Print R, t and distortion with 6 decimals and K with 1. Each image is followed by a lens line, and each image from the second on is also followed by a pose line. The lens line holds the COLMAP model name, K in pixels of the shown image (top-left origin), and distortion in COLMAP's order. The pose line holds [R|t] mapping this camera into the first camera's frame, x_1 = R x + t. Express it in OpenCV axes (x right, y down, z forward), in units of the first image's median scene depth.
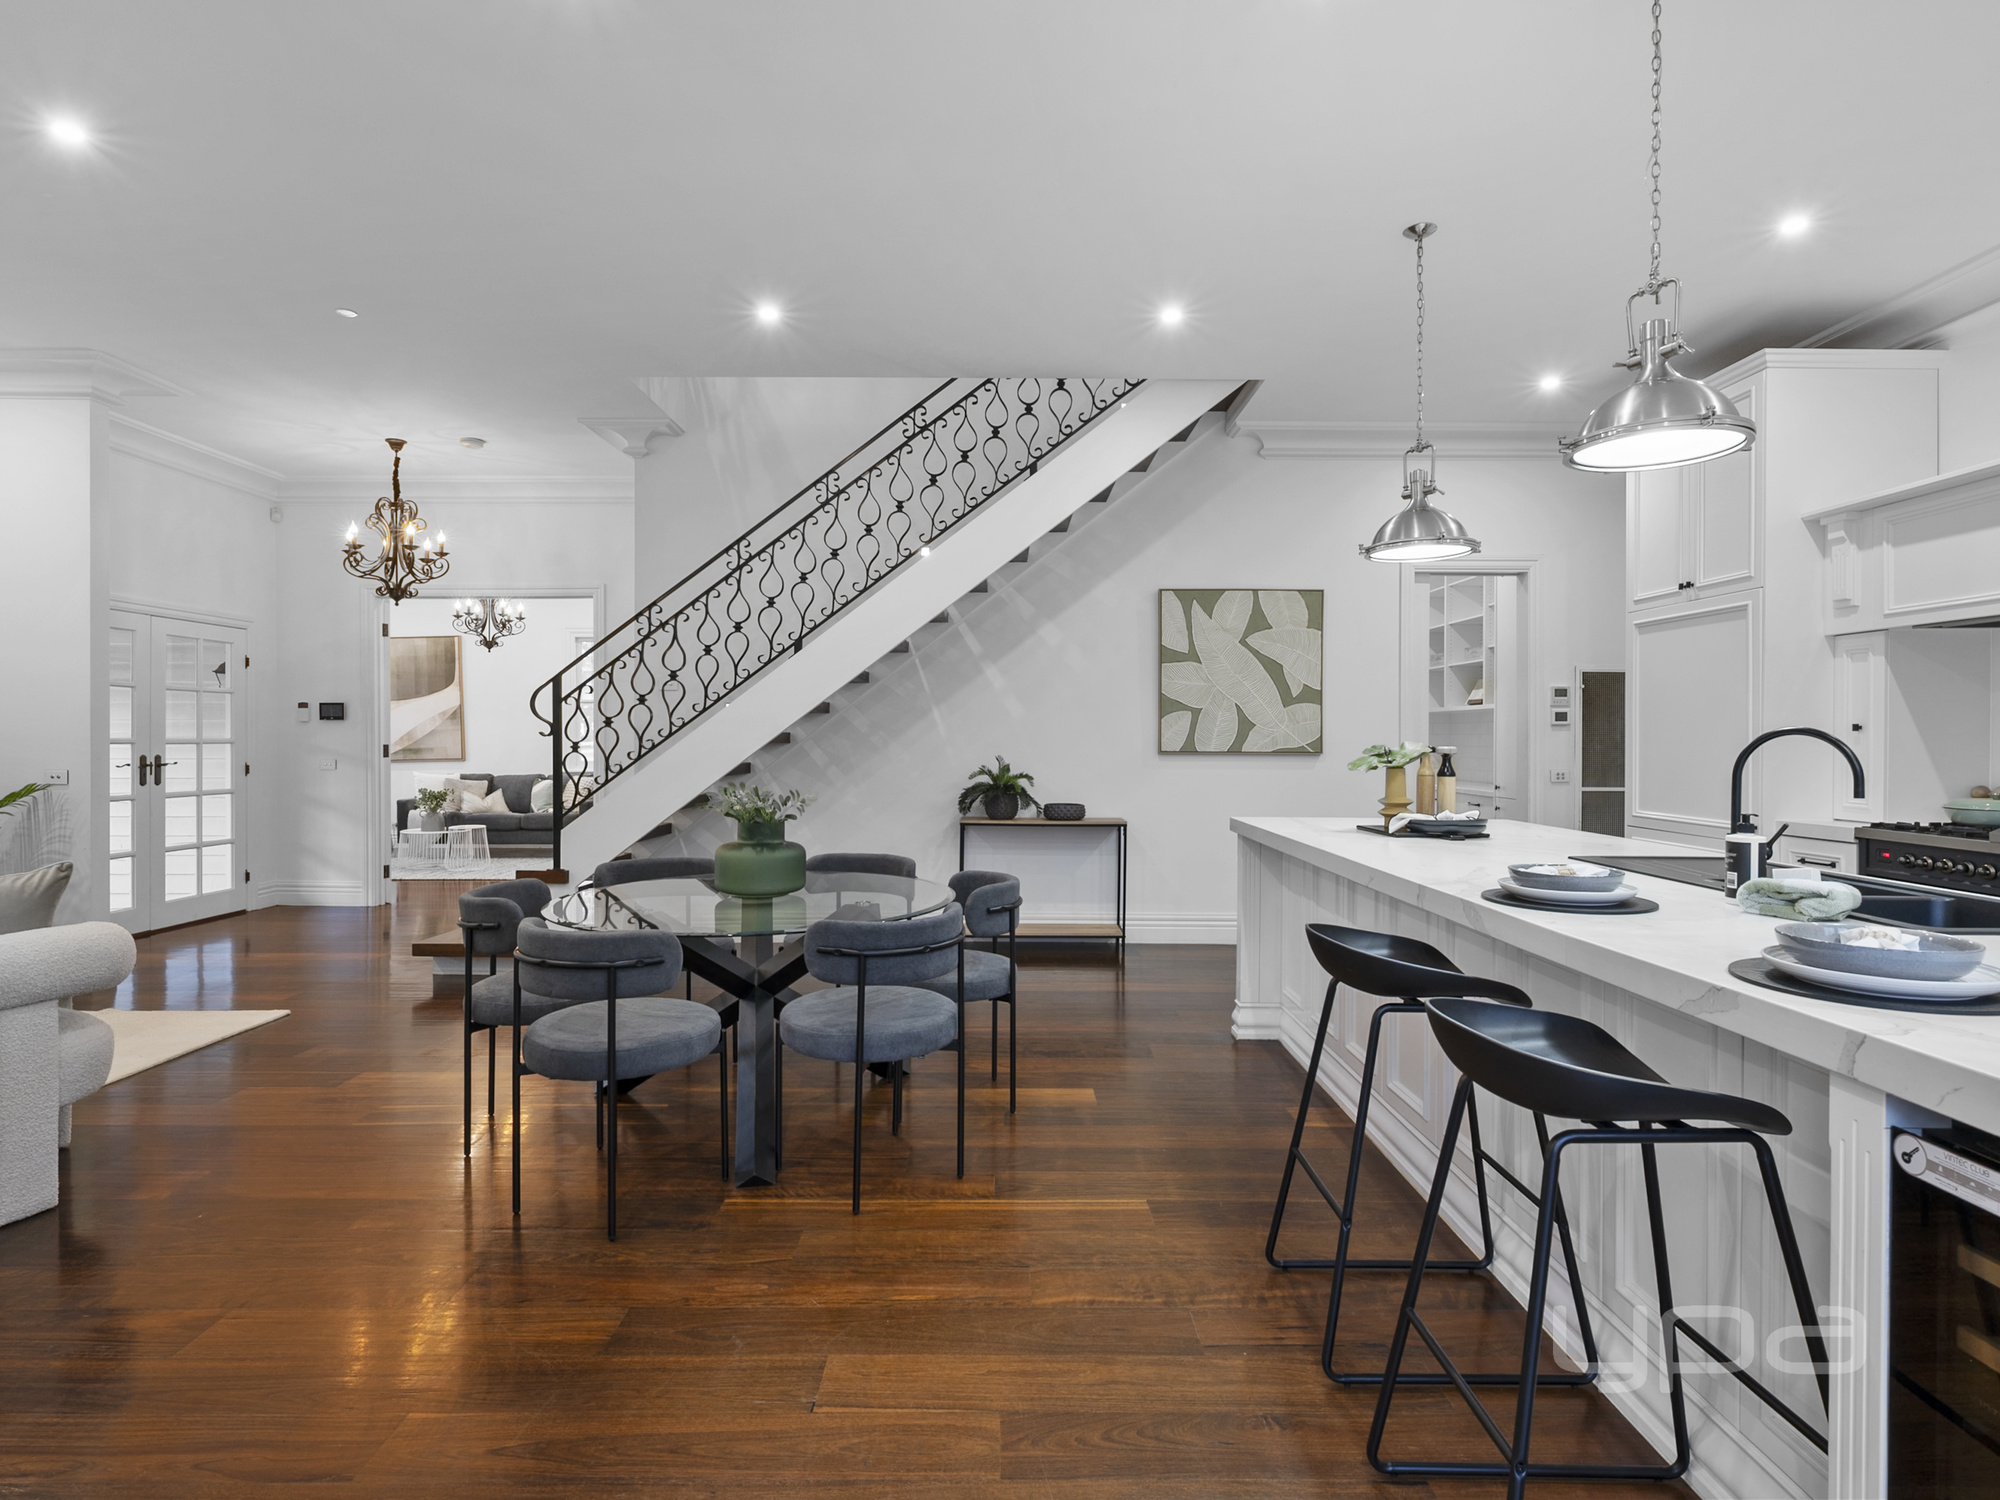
lens RADIAL K [[1027.7, 0, 993.9], [0, 1027.7, 742.0], [0, 0, 1]] dist [-0.007001, -0.000970]
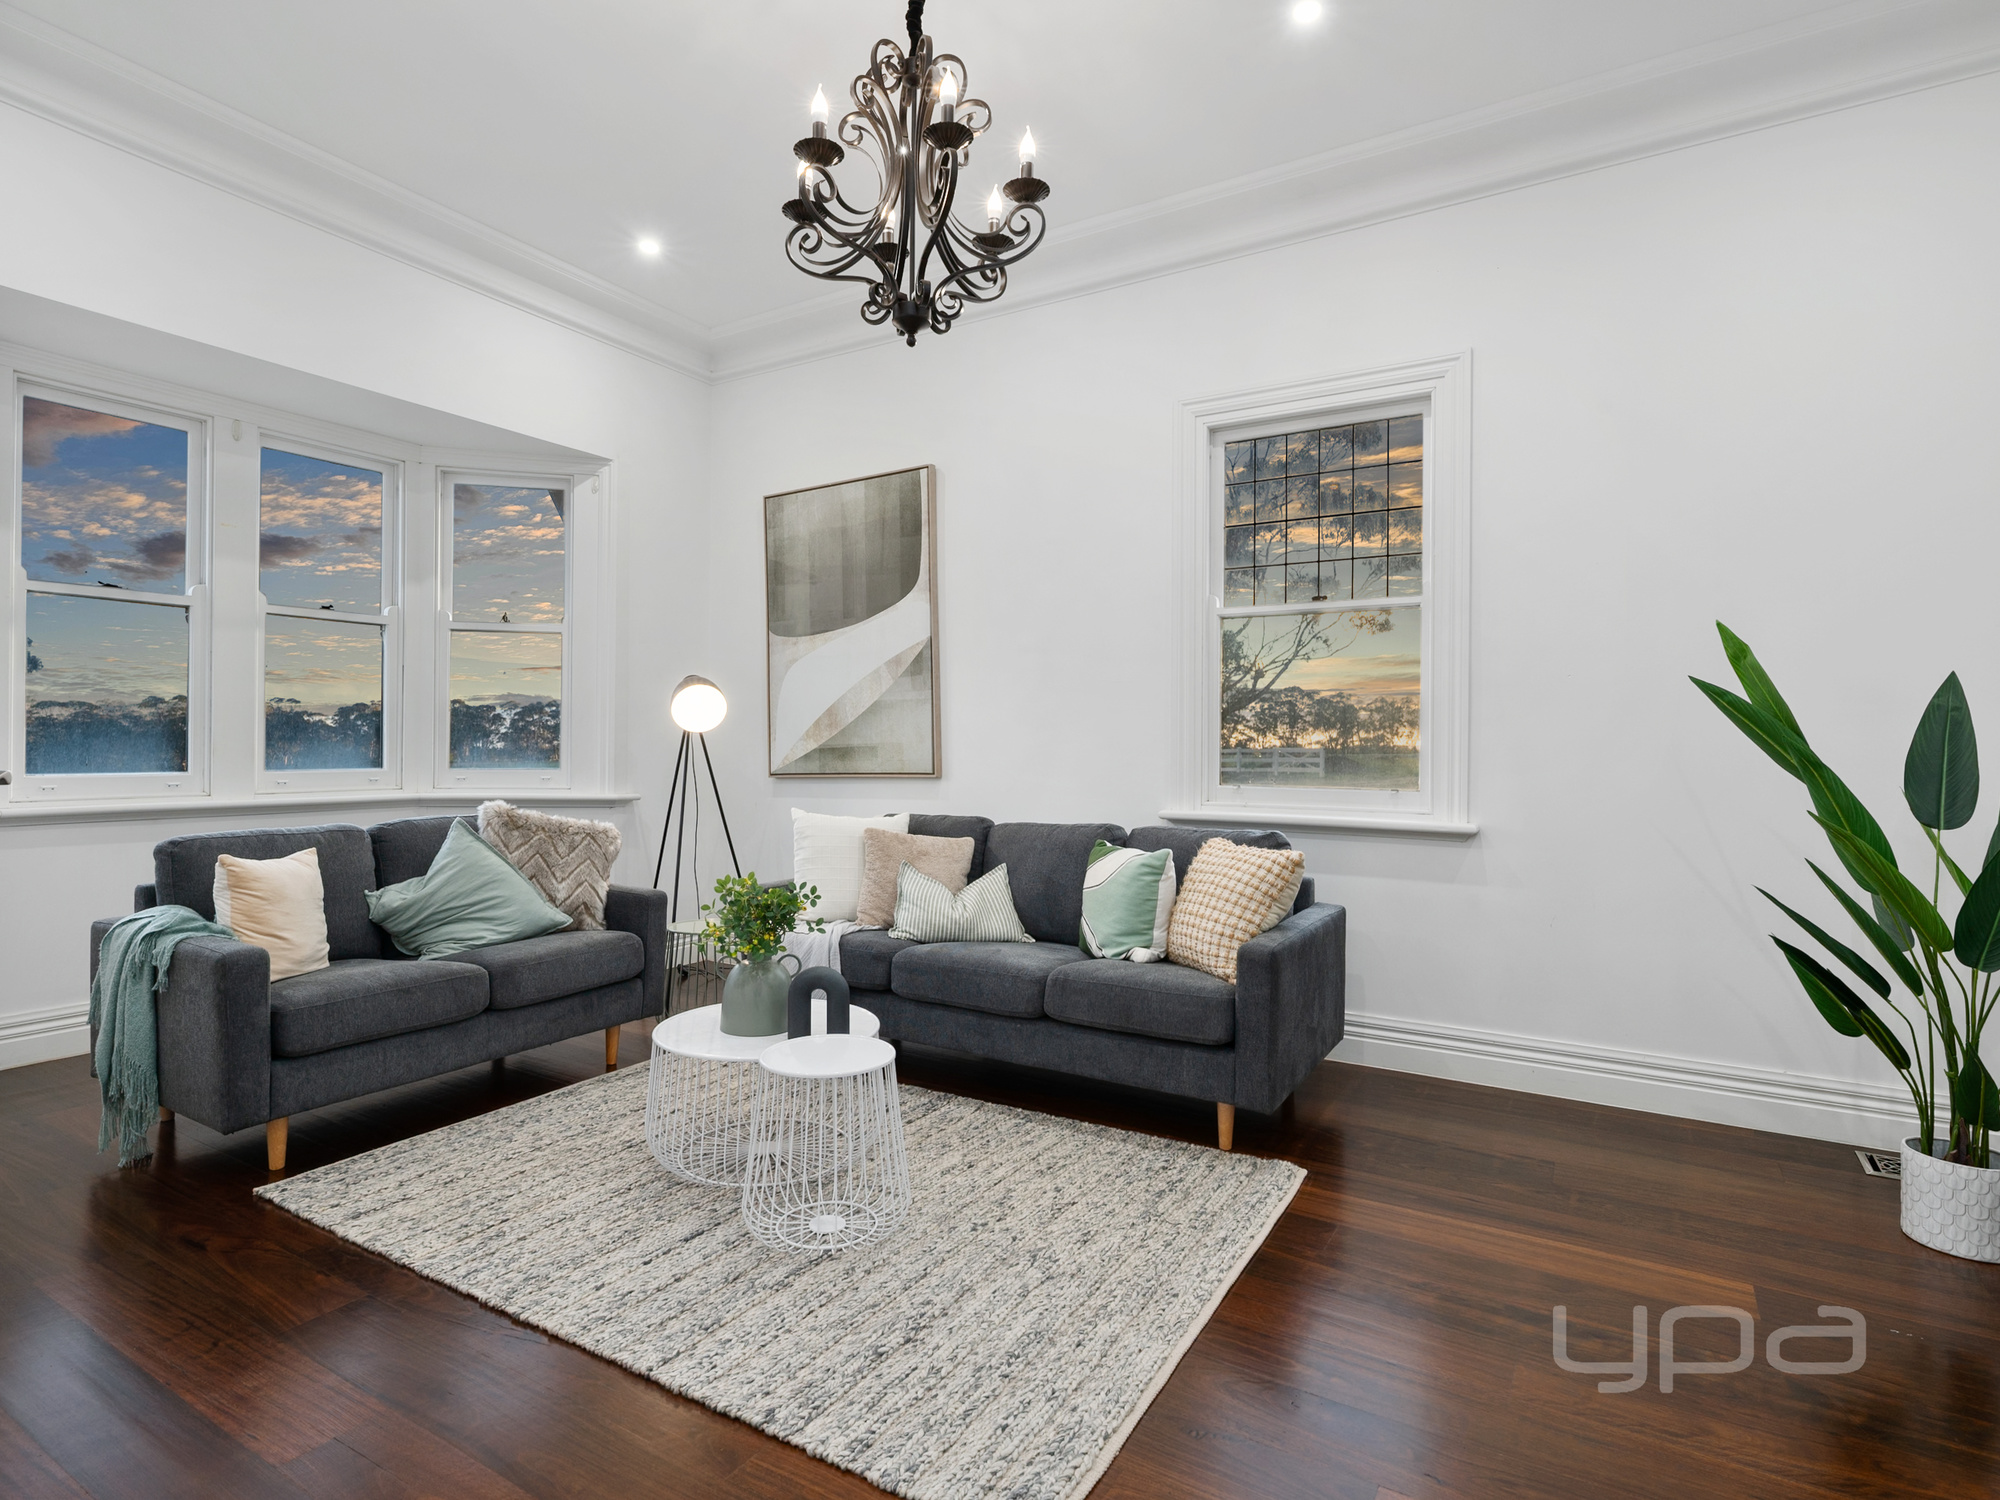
lens RADIAL K [[1027.7, 0, 1002.9], [0, 1027.7, 745.2], [0, 0, 1]] dist [-0.007001, -0.000970]
pose [[0.856799, 0.002533, -0.515644, -0.290554], [-0.005524, 0.999976, -0.004266, 0.006882], [0.515621, 0.006504, 0.856792, 0.673411]]
